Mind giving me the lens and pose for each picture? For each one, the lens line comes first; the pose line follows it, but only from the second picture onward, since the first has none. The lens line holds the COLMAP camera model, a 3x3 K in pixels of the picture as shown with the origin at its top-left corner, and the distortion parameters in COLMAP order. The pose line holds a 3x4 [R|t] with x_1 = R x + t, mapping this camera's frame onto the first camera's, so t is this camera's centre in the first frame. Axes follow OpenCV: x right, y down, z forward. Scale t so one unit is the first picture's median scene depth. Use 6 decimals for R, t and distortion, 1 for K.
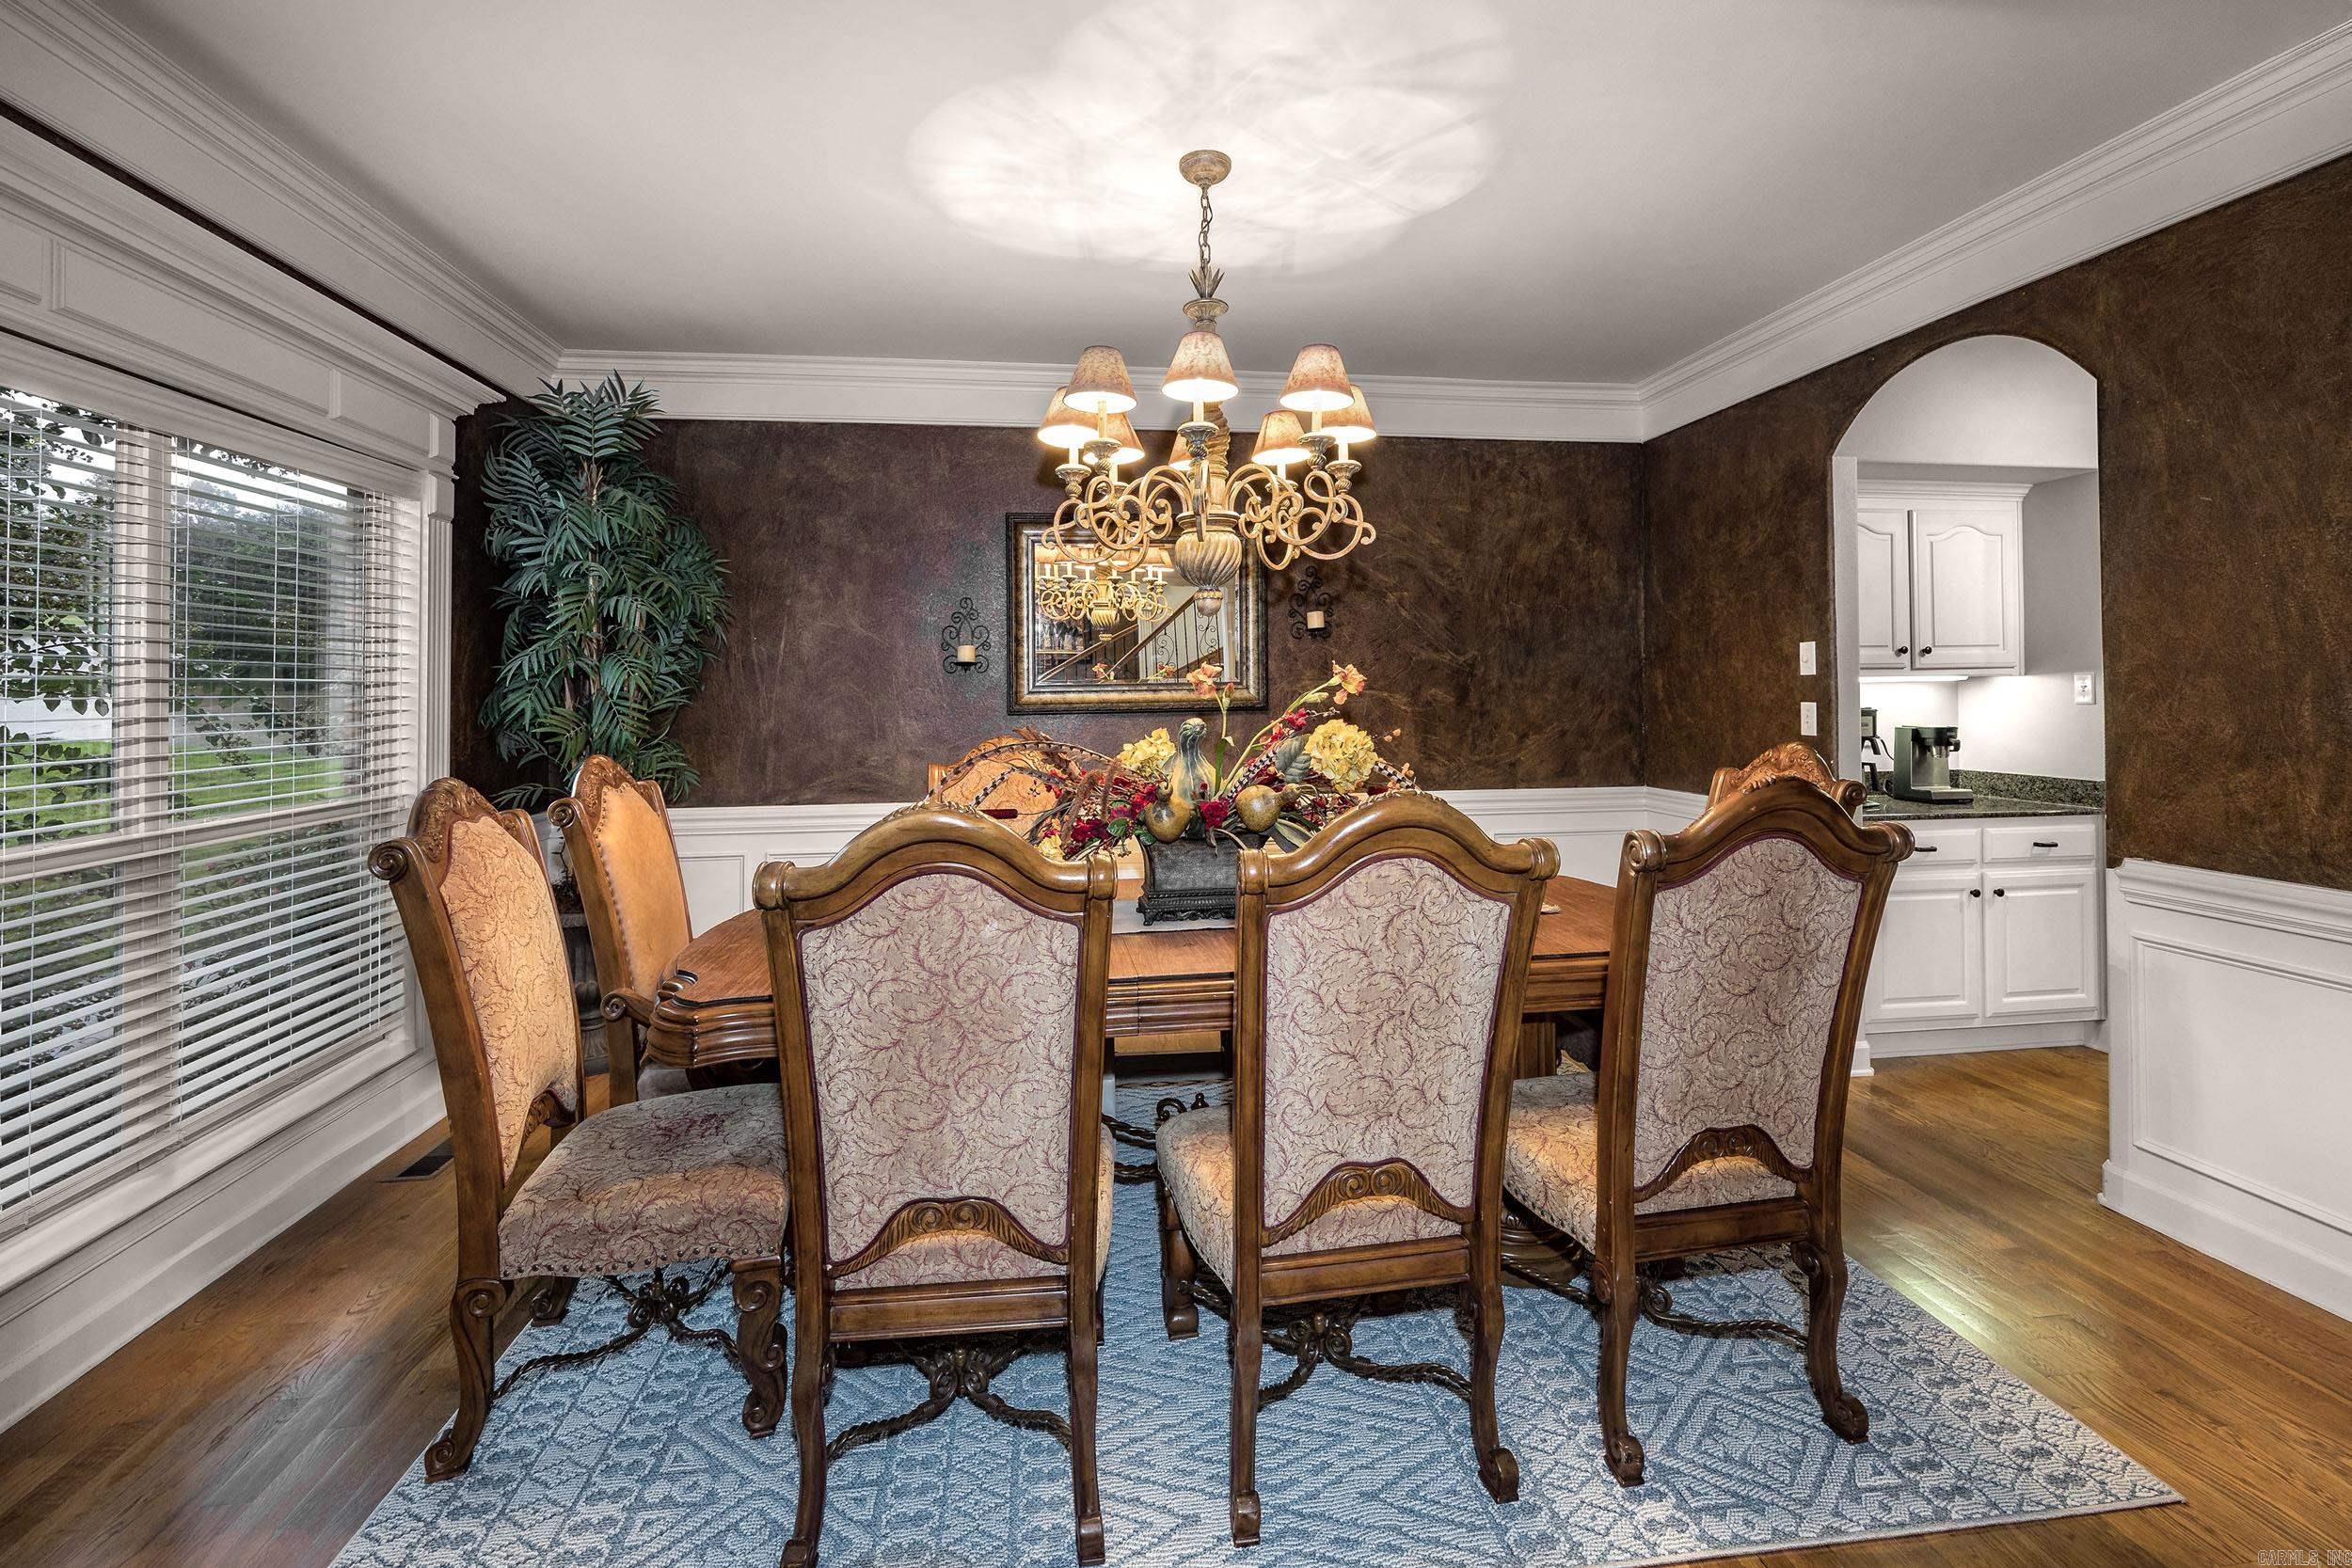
lens RADIAL K [[969.8, 0, 1172.5], [0, 969.8, 678.0], [0, 0, 1]] dist [0.000707, -0.000283]
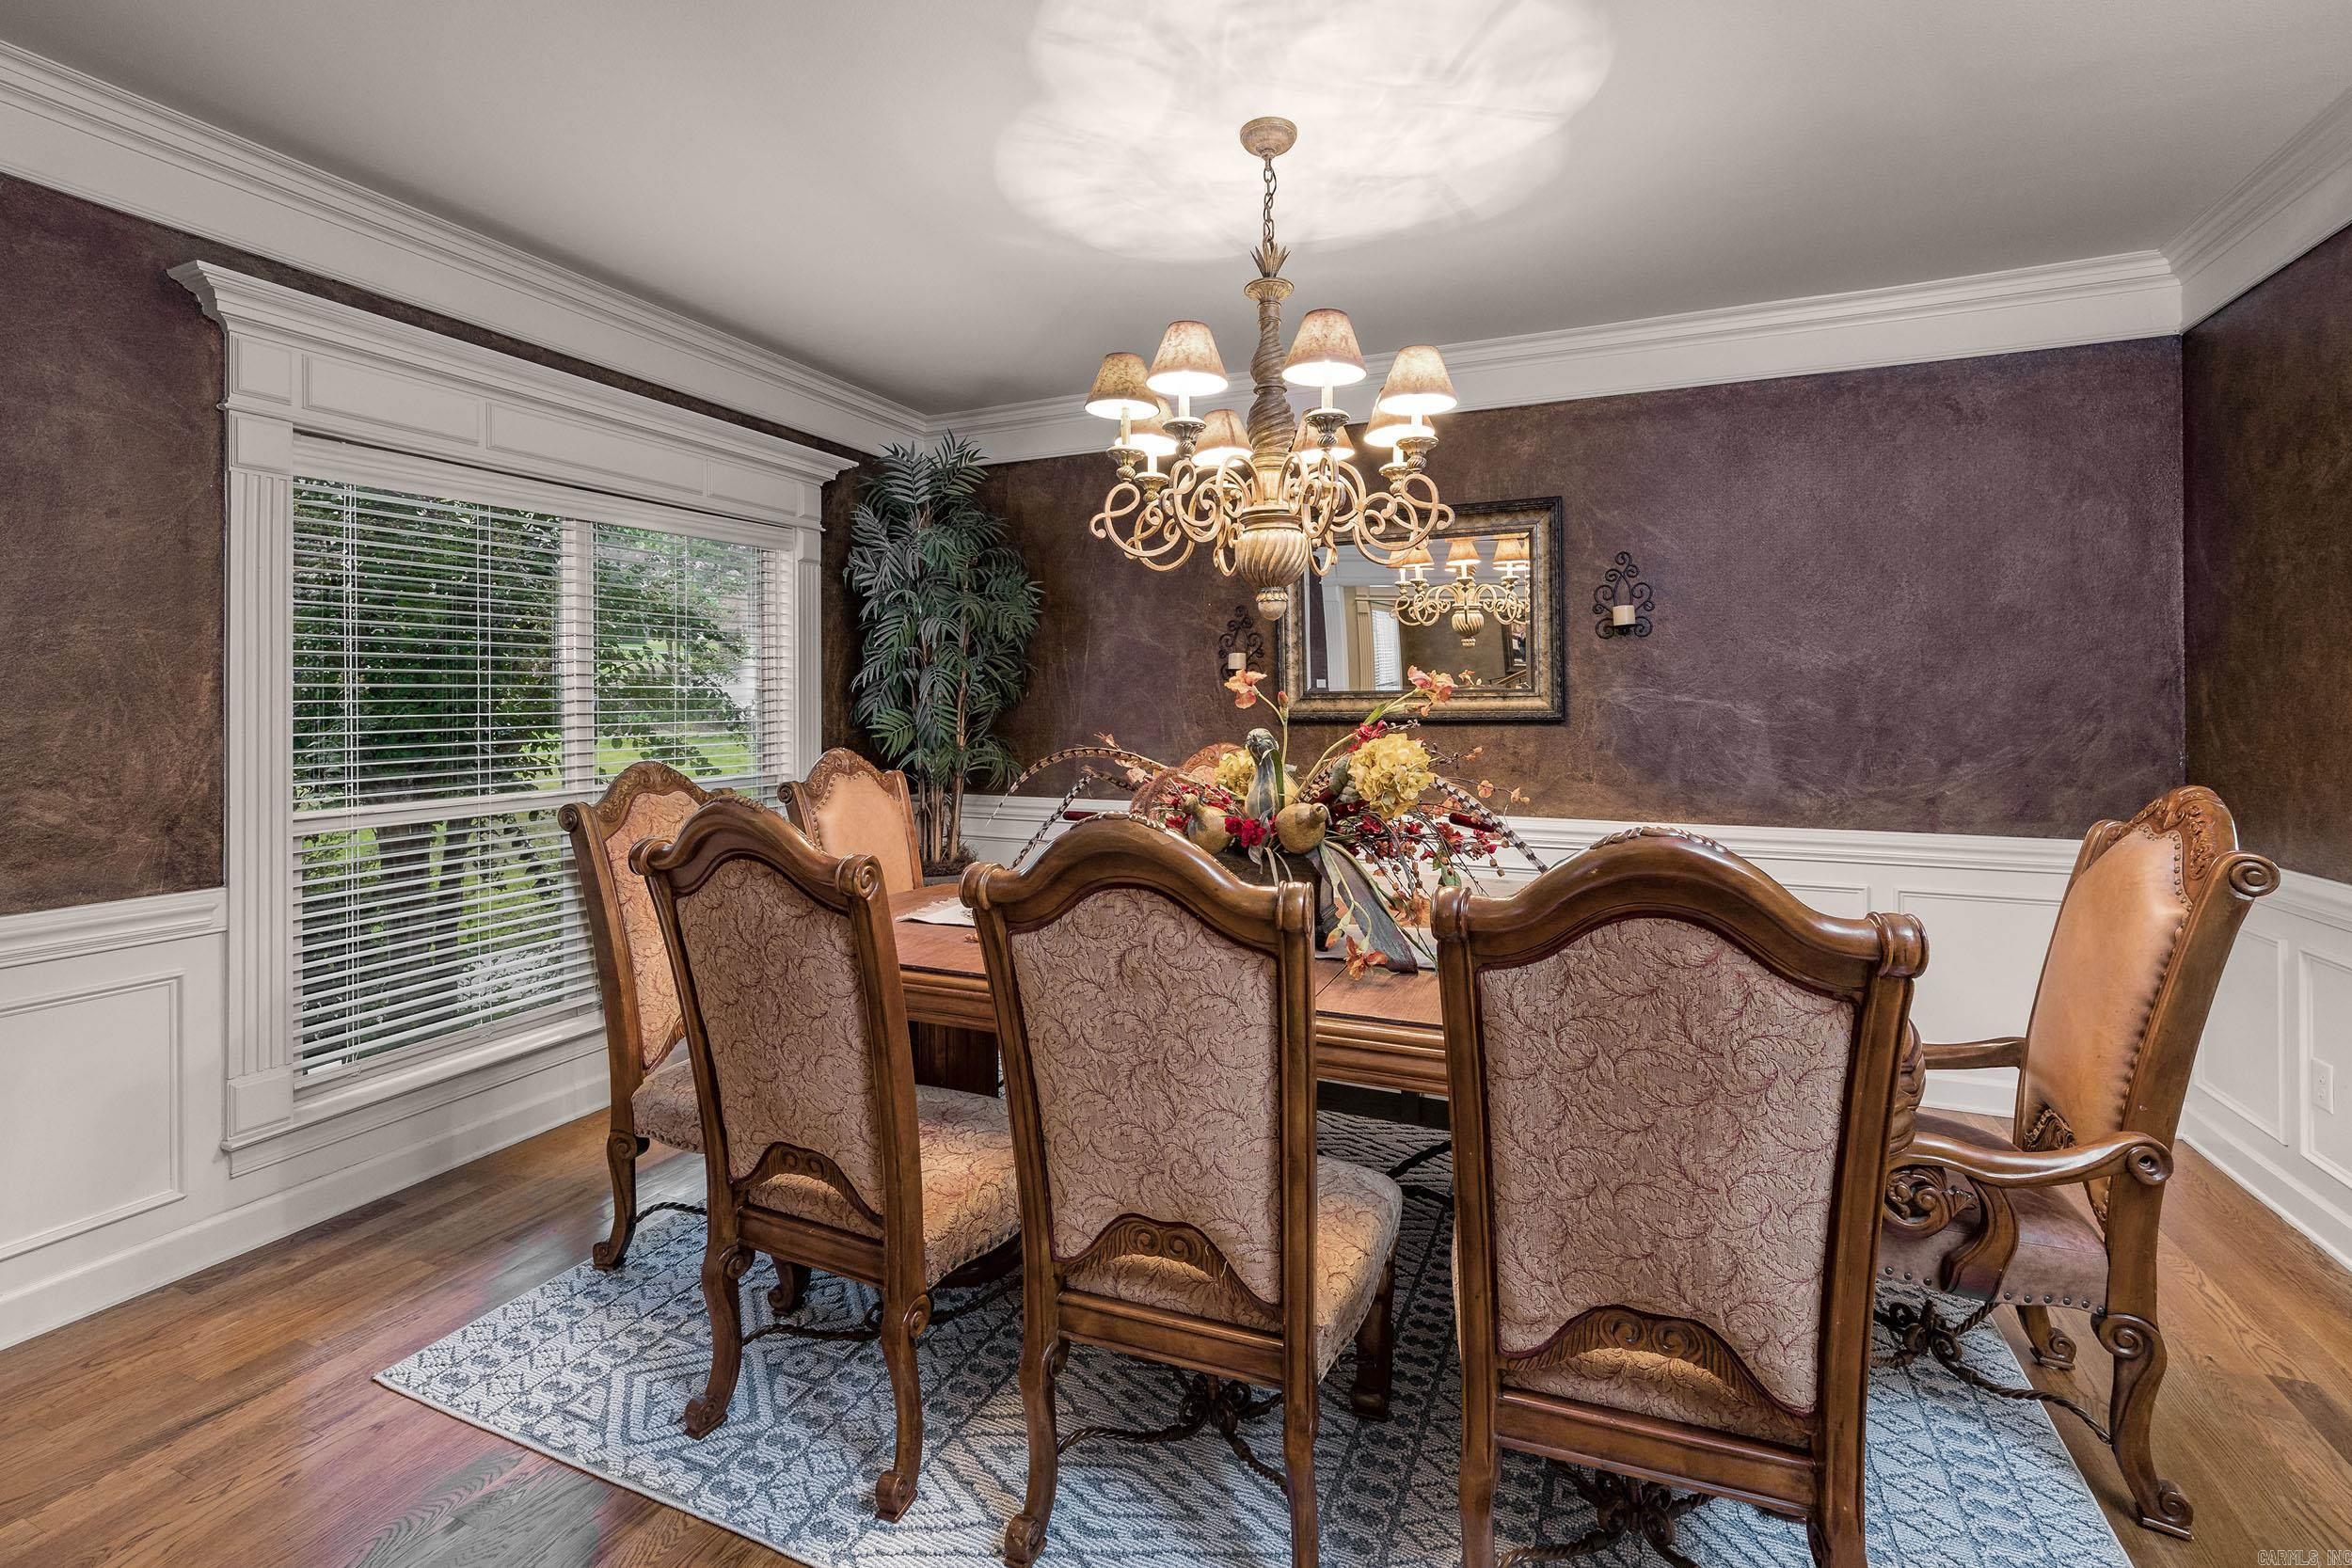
lens RADIAL K [[978.9, 0, 1227.8], [0, 978.9, 698.9], [0, 0, 1]] dist [0.000488, -0.000175]
pose [[0.872002, 0.006473, -0.489459, 0.368687], [0.001478, 0.999873, 0.015857, -0.002074], [0.489500, -0.014550, 0.871882, 0.123701]]
